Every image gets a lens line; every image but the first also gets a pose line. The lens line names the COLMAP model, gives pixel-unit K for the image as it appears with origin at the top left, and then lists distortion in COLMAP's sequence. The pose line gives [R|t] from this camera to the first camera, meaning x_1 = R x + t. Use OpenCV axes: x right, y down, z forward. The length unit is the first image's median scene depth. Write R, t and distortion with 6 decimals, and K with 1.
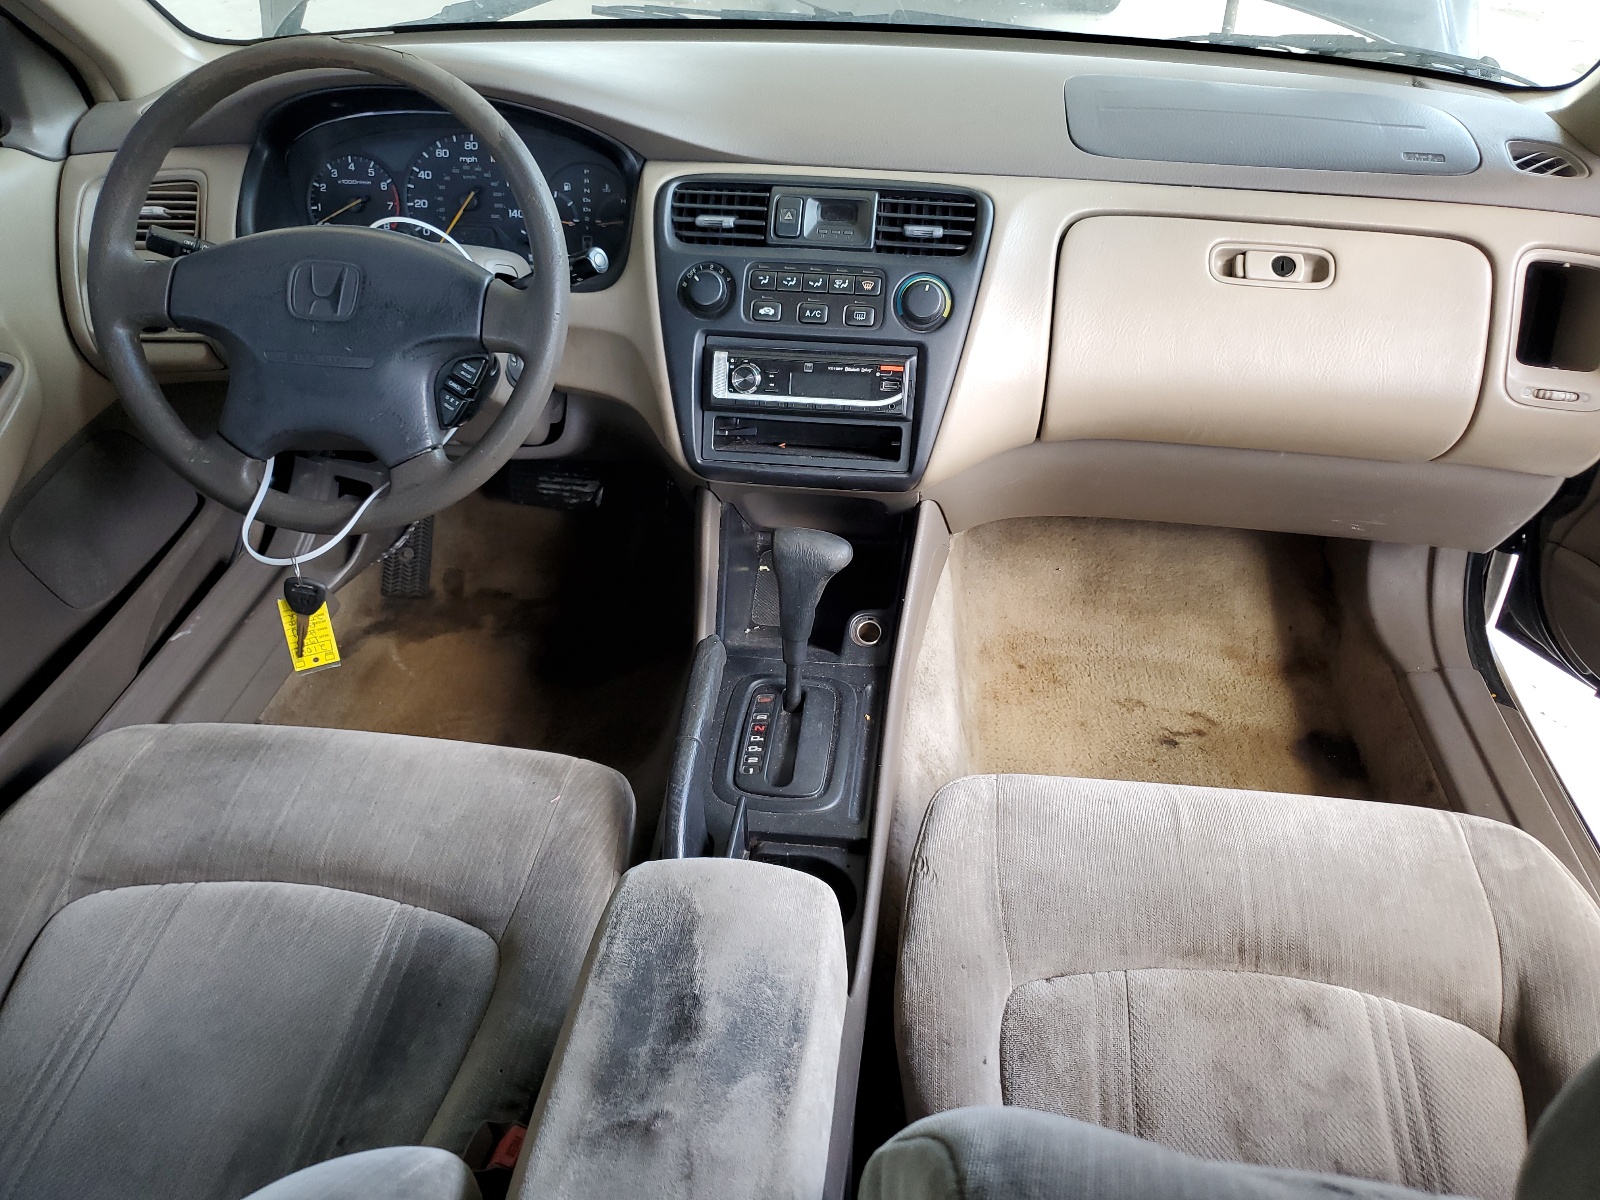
lens RADIAL K [[1218.9, 0, 799.2], [0, 1218.9, 599.5], [0, 0, 1]] dist [0.005123, 0.001515]
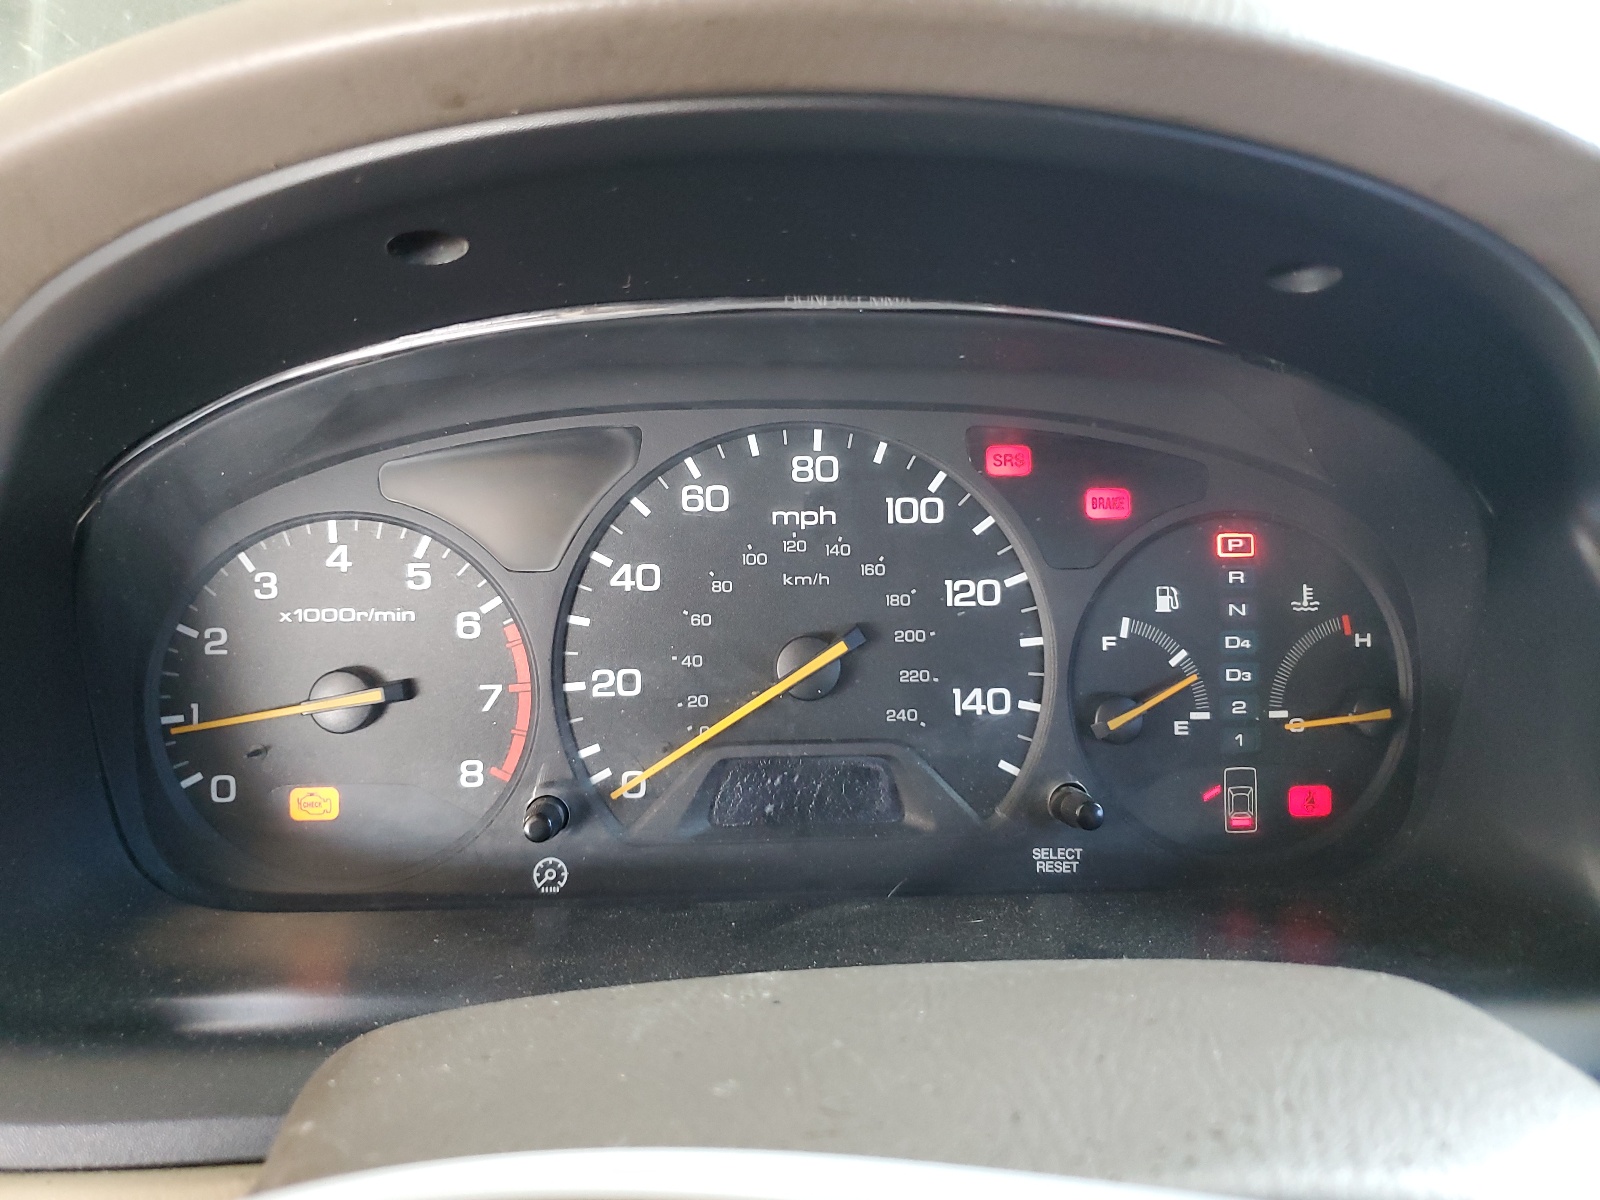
lens RADIAL K [[1218.9, 0, 800.2], [0, 1218.9, 600.2], [0, 0, 1]] dist [0.005123, 0.001515]
pose [[0.985069, -0.039267, 0.167620, -0.316152], [0.088363, 0.950927, -0.296529, -0.262662], [-0.147750, 0.306913, 0.940199, 0.749963]]
